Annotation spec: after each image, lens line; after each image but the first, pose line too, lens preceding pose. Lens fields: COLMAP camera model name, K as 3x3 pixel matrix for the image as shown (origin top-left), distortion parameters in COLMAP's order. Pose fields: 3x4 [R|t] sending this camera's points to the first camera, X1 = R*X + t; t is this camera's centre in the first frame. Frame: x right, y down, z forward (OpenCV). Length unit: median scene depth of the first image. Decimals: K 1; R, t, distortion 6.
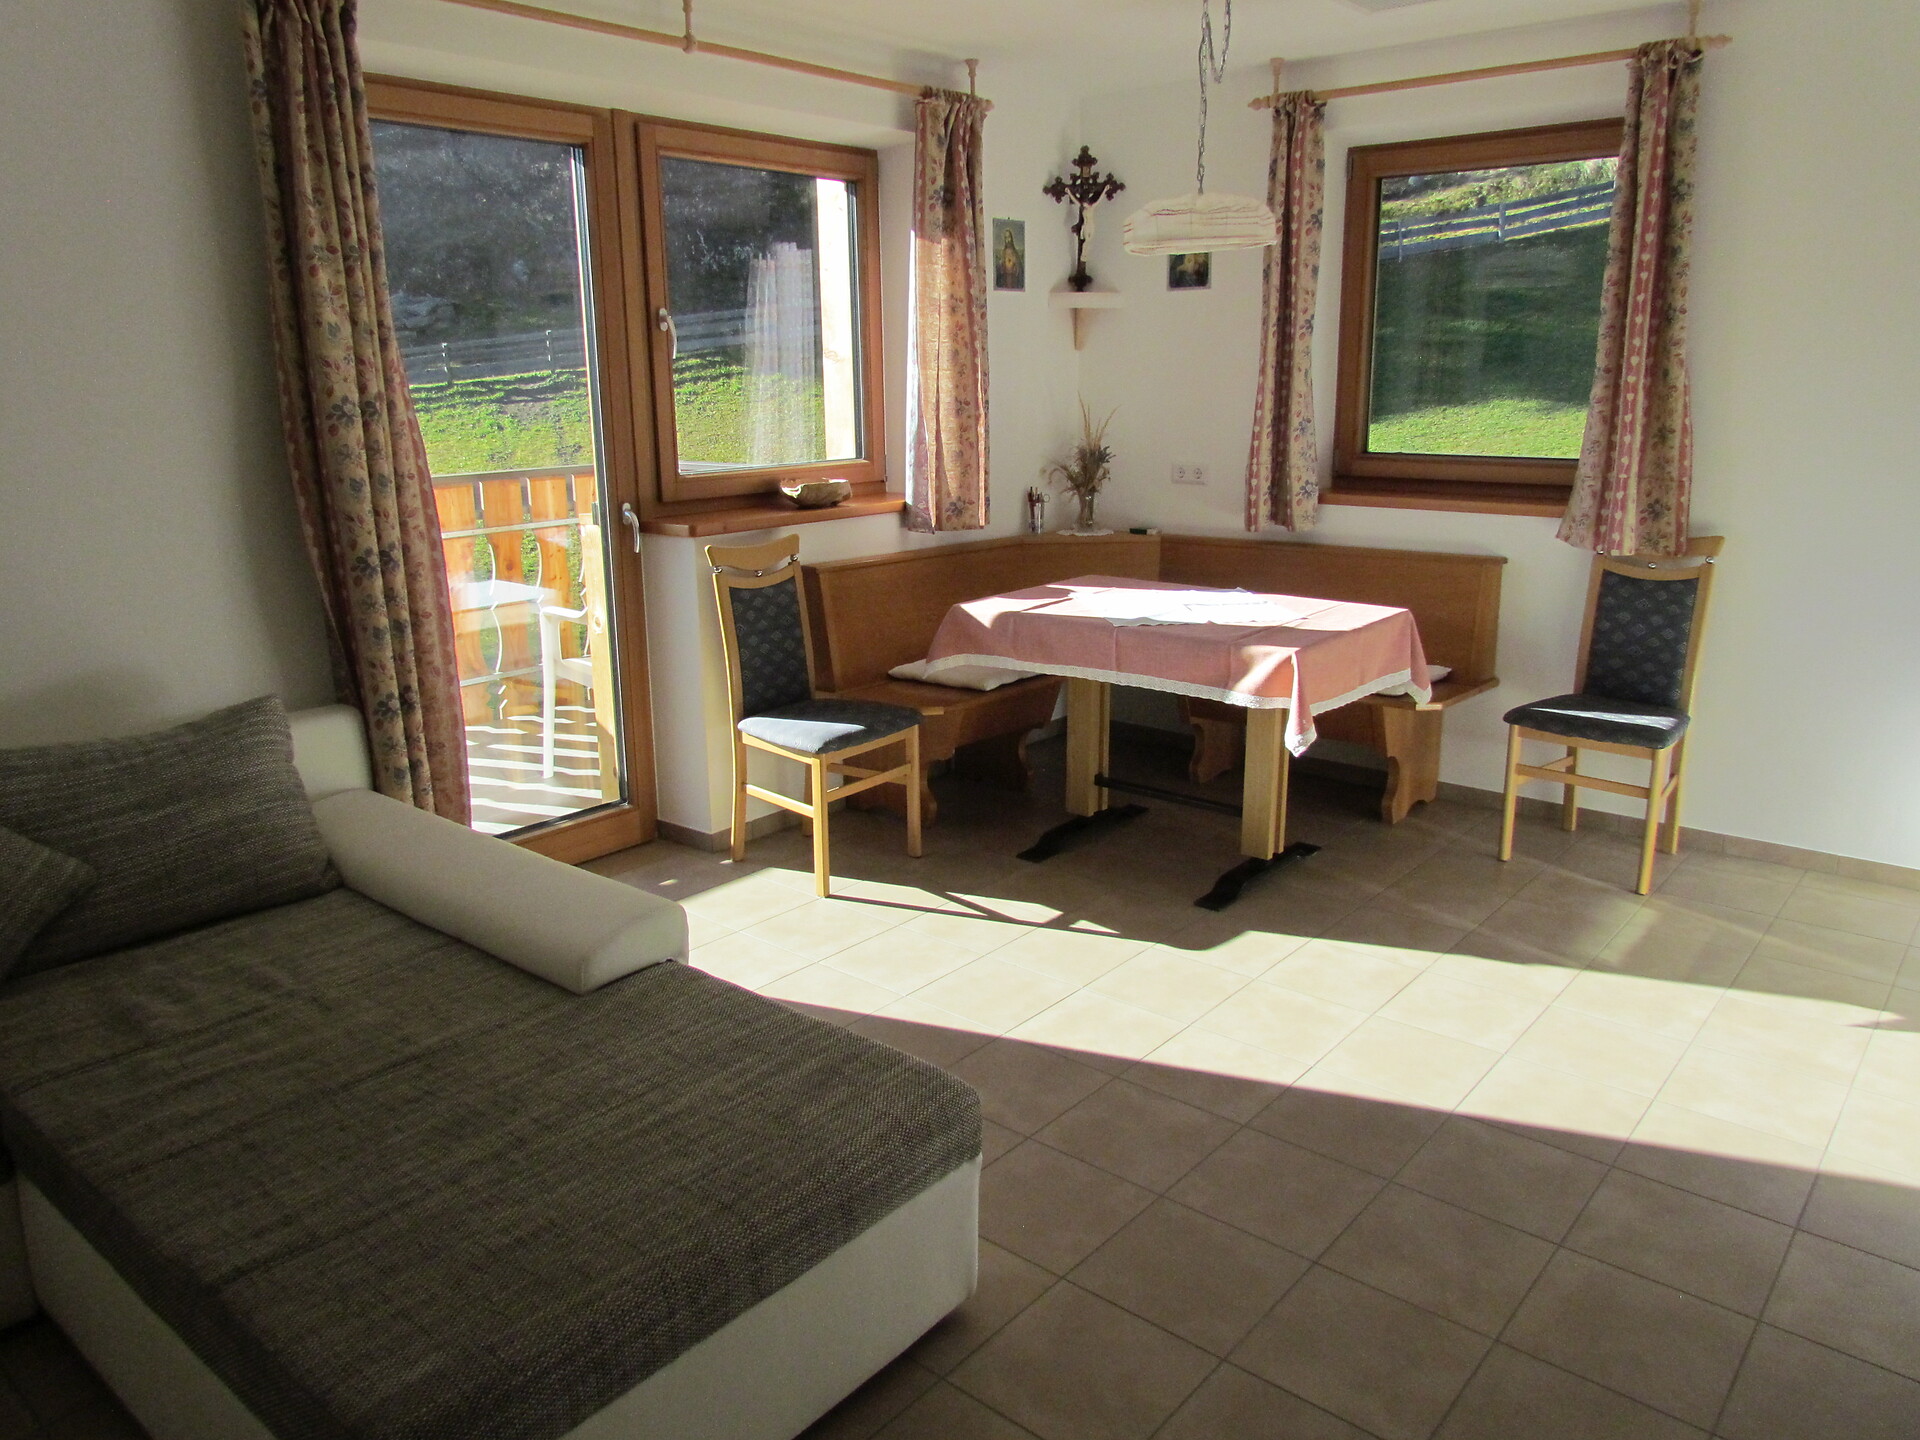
lens RADIAL K [[1357.0, 0, 953.4], [0, 1357.0, 713.6], [0, 0, 1]] dist [-0.019994, -0.000375]
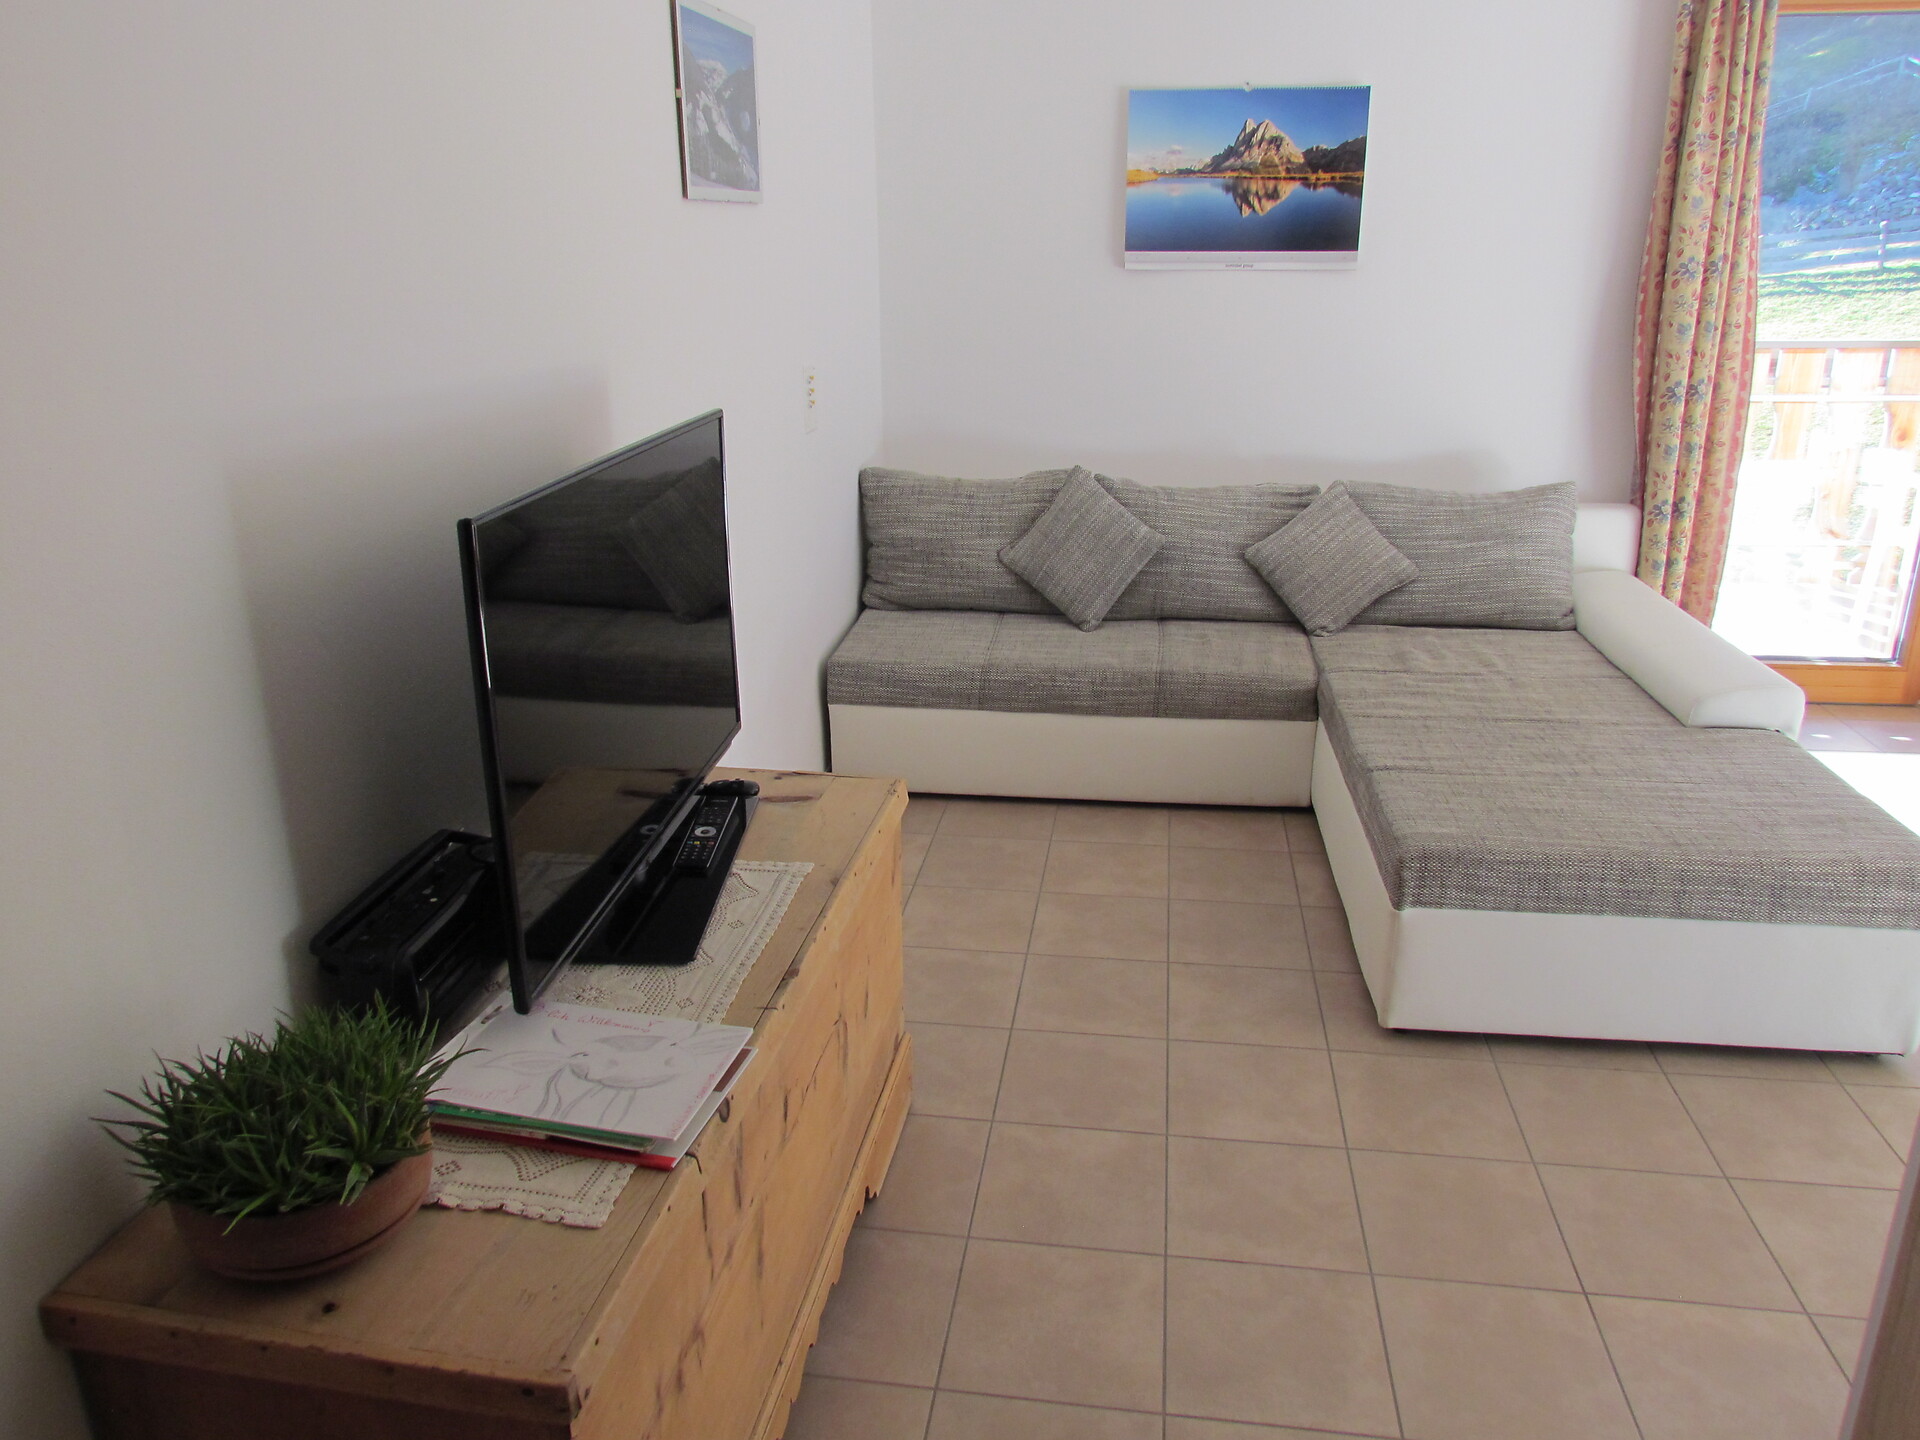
lens RADIAL K [[1357.0, 0, 965.3], [0, 1357.0, 718.0], [0, 0, 1]] dist [-0.019994, -0.000375]
pose [[0.532066, 0.274012, -0.801138, 0.312660], [-0.196897, 0.960289, 0.197679, 0.063229], [0.823491, 0.052563, 0.564890, -0.243916]]
